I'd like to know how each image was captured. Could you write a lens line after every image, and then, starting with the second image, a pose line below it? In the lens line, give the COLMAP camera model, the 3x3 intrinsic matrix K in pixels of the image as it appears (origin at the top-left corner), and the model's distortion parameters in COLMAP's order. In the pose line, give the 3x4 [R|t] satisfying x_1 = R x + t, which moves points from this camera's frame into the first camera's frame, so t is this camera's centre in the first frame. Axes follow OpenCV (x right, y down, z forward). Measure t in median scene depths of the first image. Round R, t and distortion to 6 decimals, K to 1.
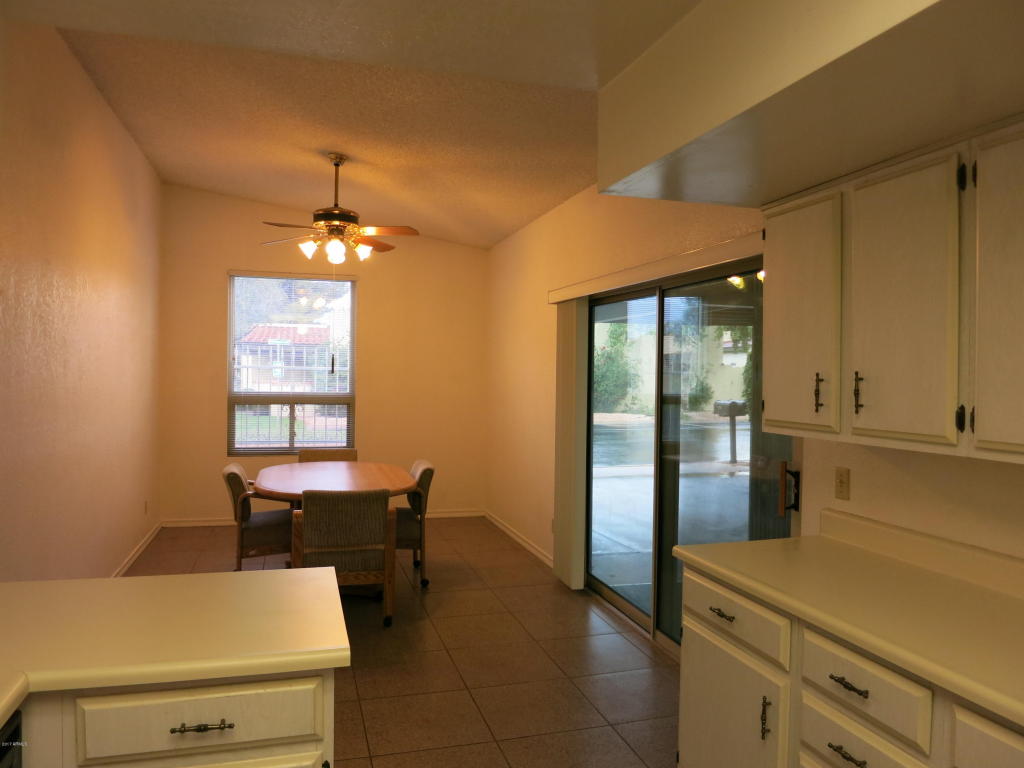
lens RADIAL K [[732.3, 0, 512.0], [0, 732.3, 384.0], [0, 0, 1]] dist [-0.051736, -0.003323]
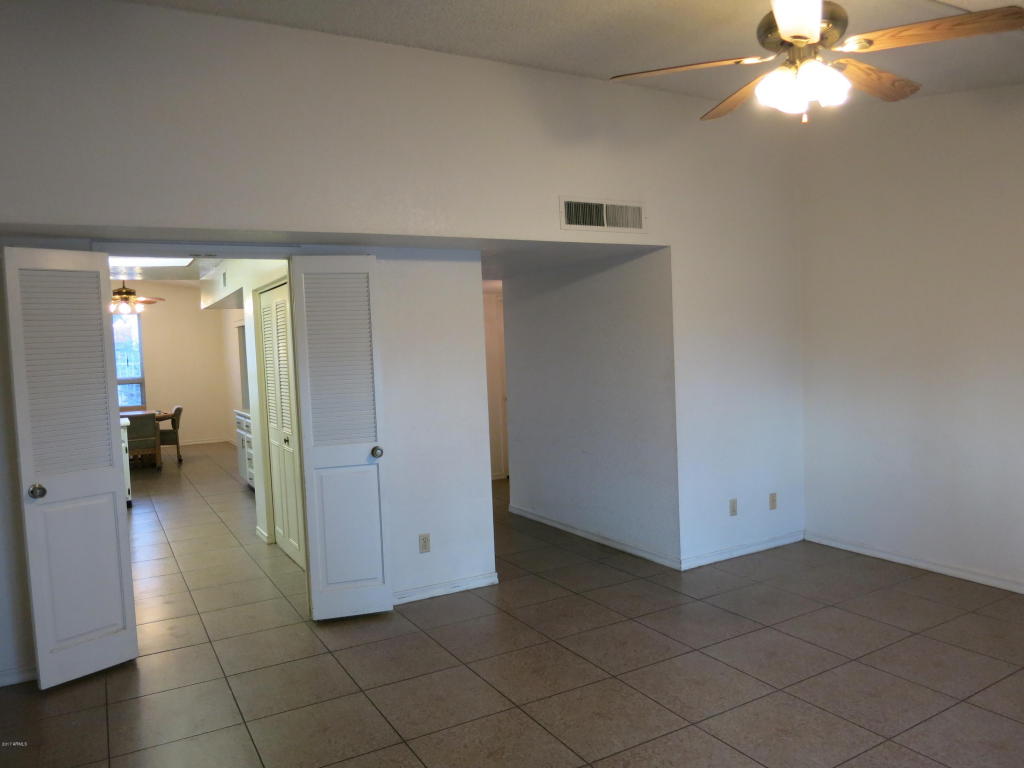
lens RADIAL K [[732.3, 0, 512.0], [0, 732.3, 384.0], [0, 0, 1]] dist [-0.051736, -0.003323]
pose [[0.974474, -0.062647, 0.215583, 0.387479], [0.057598, 0.997900, 0.029630, 0.040014], [-0.216986, -0.016456, 0.976036, -1.290392]]
